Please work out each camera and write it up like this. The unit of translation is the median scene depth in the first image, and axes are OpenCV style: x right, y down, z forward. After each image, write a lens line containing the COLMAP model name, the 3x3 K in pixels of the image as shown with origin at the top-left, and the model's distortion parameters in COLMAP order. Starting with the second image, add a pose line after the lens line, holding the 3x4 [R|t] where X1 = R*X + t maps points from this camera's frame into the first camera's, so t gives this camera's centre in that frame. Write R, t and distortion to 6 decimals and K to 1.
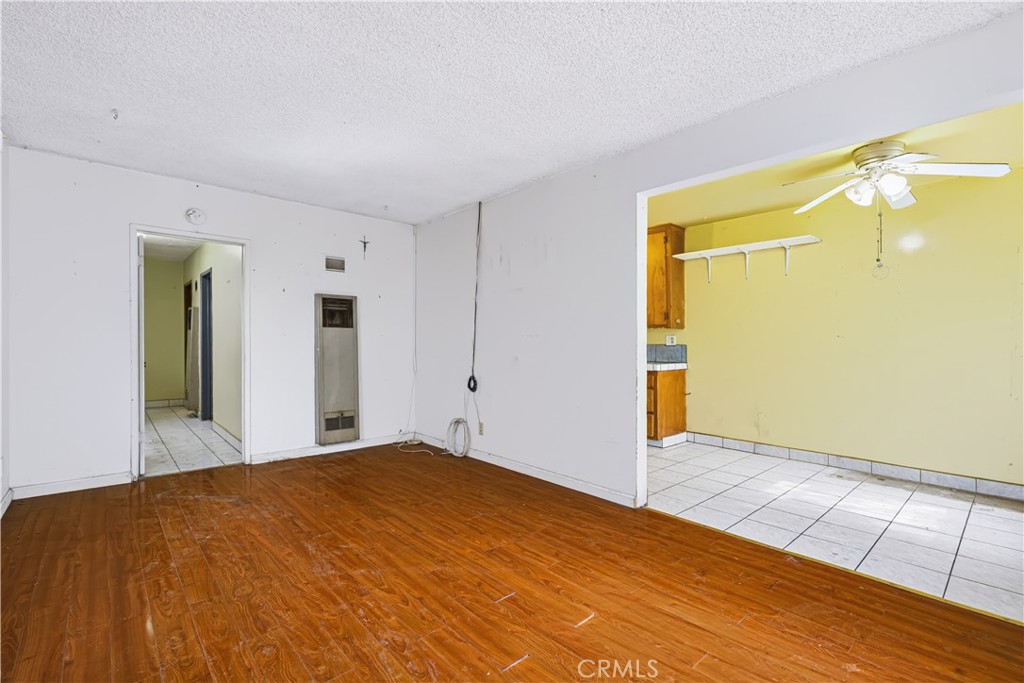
lens RADIAL K [[462.8, 0, 515.6], [0, 462.8, 337.9], [0, 0, 1]] dist [-0.002745, 0.000427]
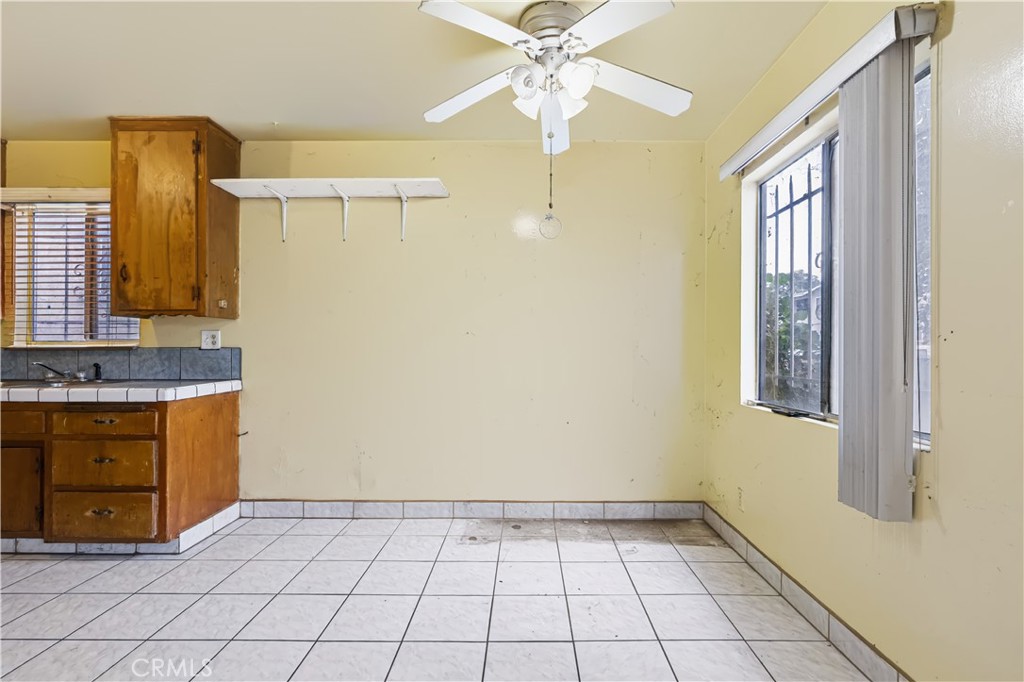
lens RADIAL K [[464.0, 0, 528.0], [0, 464.0, 328.4], [0, 0, 1]] dist [0.001080, 0.000255]
pose [[0.668942, 0.021762, 0.742996, 0.188954], [-0.000449, 0.999583, -0.028873, 0.008008], [-0.743315, 0.018980, 0.668672, 0.373108]]
